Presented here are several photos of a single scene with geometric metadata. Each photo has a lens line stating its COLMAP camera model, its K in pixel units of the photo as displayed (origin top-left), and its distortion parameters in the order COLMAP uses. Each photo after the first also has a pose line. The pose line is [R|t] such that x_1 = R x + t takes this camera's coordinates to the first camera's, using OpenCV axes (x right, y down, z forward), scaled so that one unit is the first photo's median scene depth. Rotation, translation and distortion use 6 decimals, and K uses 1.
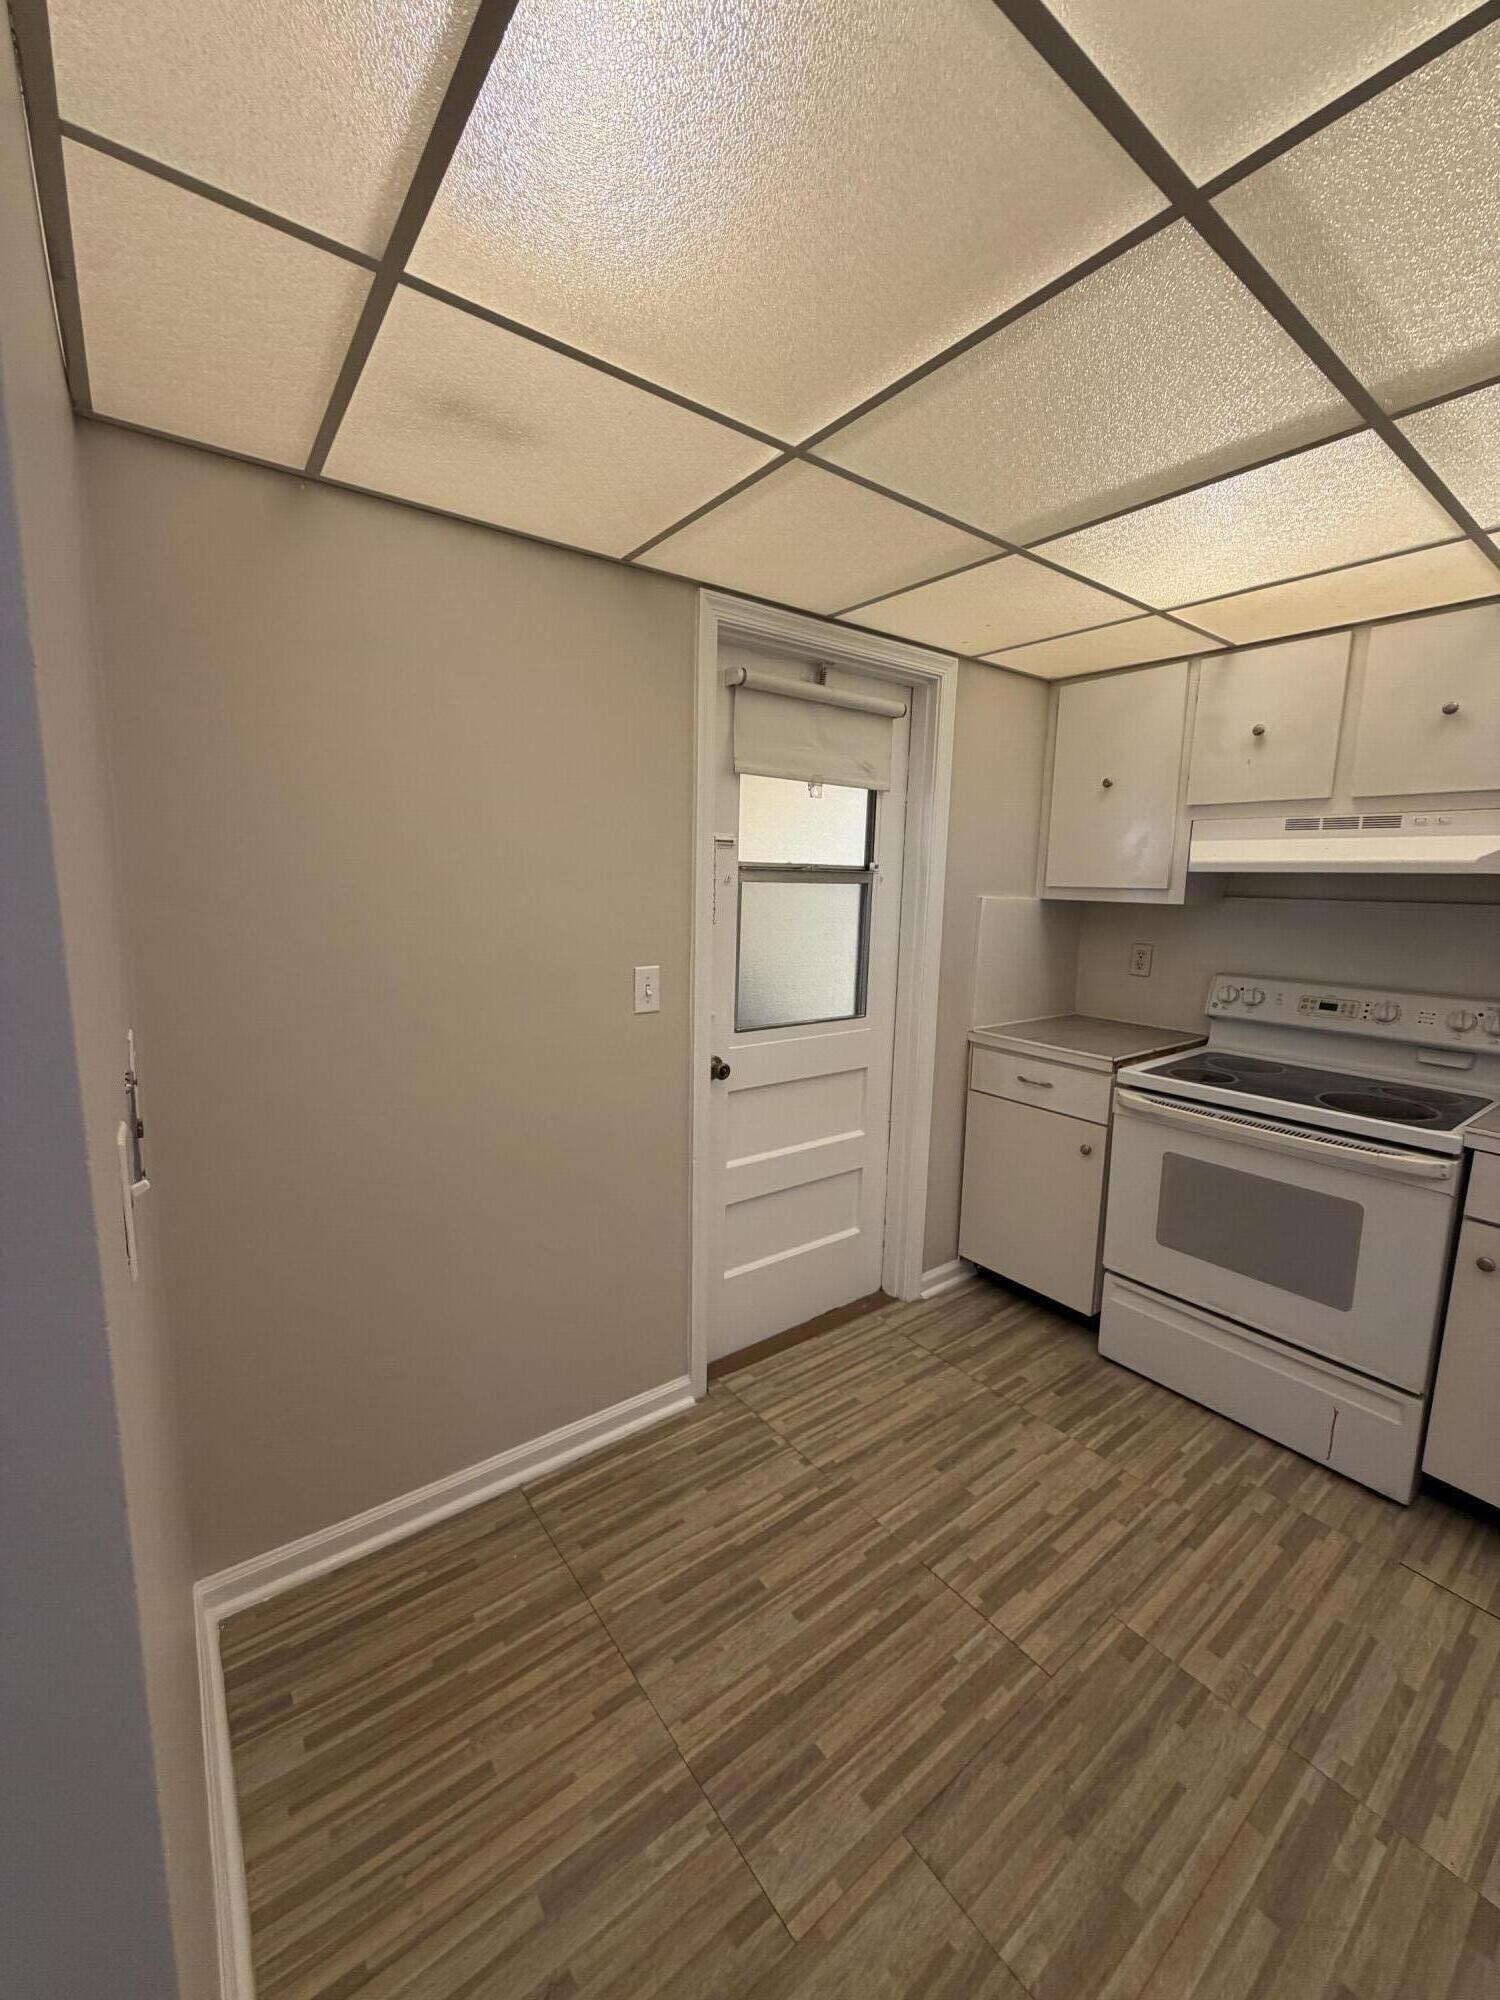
lens RADIAL K [[797.1, 0, 744.5], [0, 797.1, 996.6], [0, 0, 1]] dist [0.001122, 0.000076]
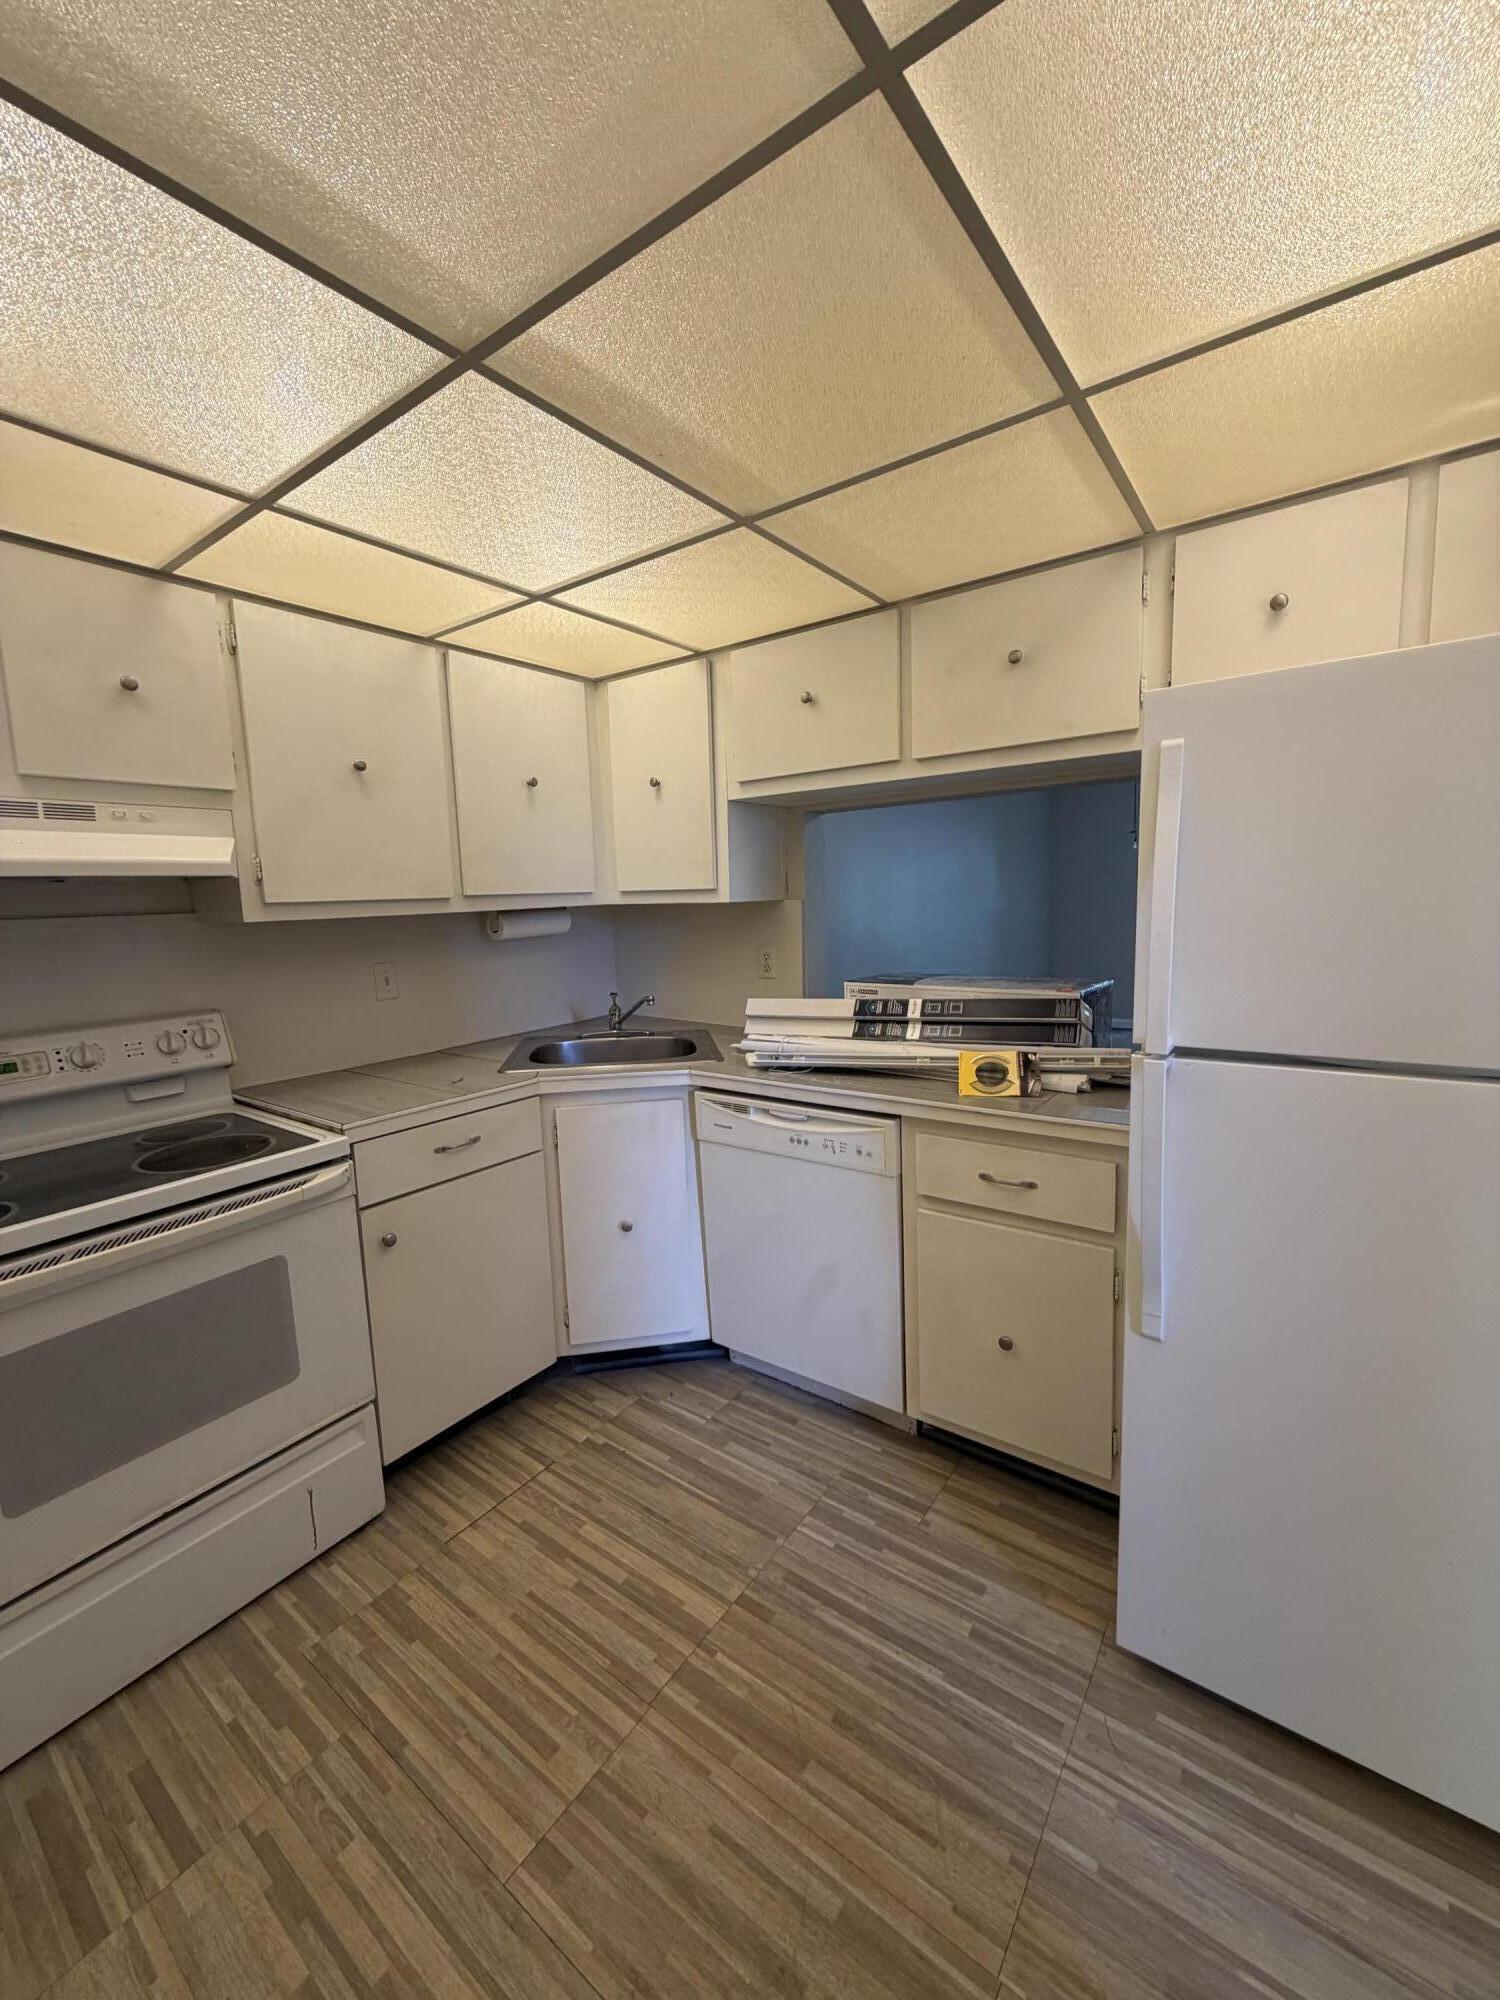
lens RADIAL K [[797.1, 0, 744.5], [0, 797.1, 996.6], [0, 0, 1]] dist [0.001122, 0.000076]
pose [[-0.286467, -0.129673, 0.949274, -0.162556], [0.173406, 0.967418, 0.184481, -0.086927], [-0.942267, 0.217457, -0.254647, 0.712148]]
